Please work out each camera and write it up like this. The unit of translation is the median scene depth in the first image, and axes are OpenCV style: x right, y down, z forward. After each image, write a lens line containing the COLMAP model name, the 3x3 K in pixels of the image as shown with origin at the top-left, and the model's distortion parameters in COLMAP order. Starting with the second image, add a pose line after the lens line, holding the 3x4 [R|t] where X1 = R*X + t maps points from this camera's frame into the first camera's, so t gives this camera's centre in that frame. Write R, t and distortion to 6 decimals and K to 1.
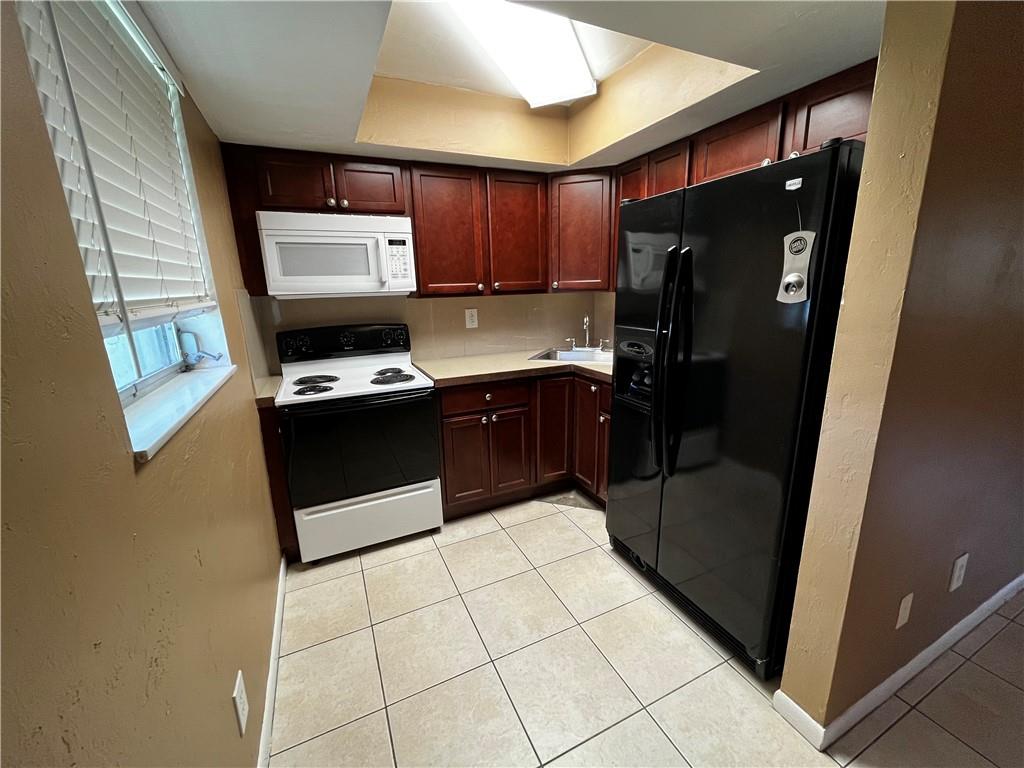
lens RADIAL K [[417.2, 0, 519.6], [0, 417.2, 388.4], [0, 0, 1]] dist [0.002353, -0.000077]
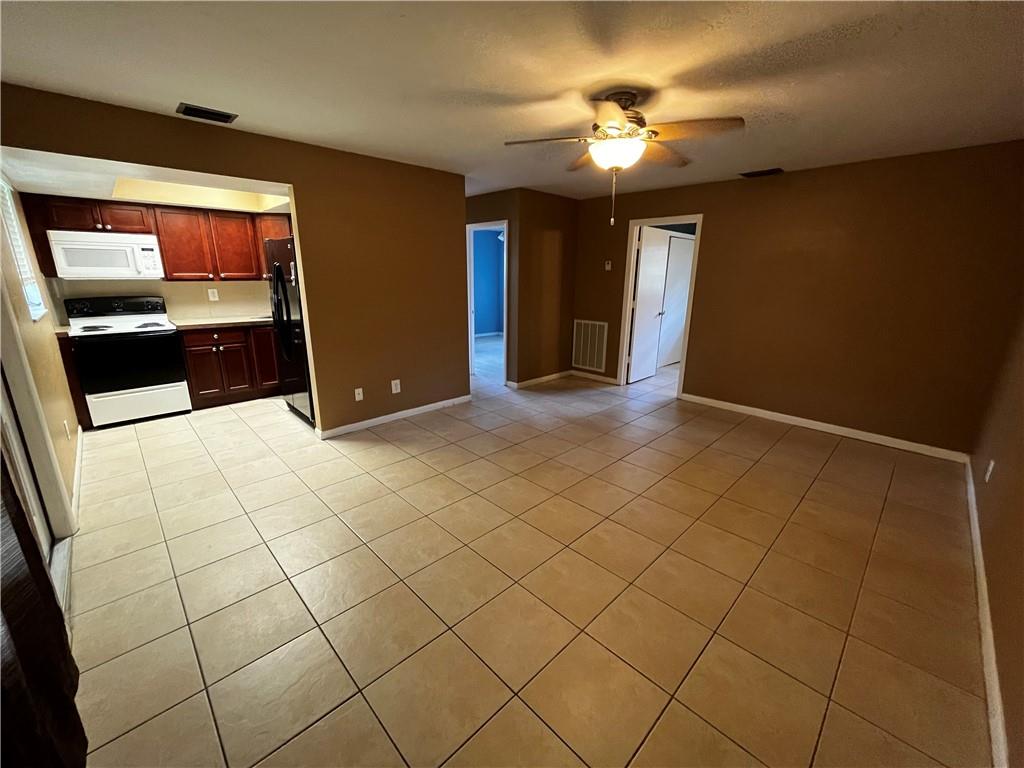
lens RADIAL K [[417.2, 0, 512.0], [0, 417.2, 385.3], [0, 0, 1]] dist [0.002353, -0.000077]
pose [[0.944231, -0.056007, 0.324485, 0.558784], [0.051409, 0.998419, 0.022730, 0.265934], [-0.325245, -0.004781, 0.945618, -1.184136]]
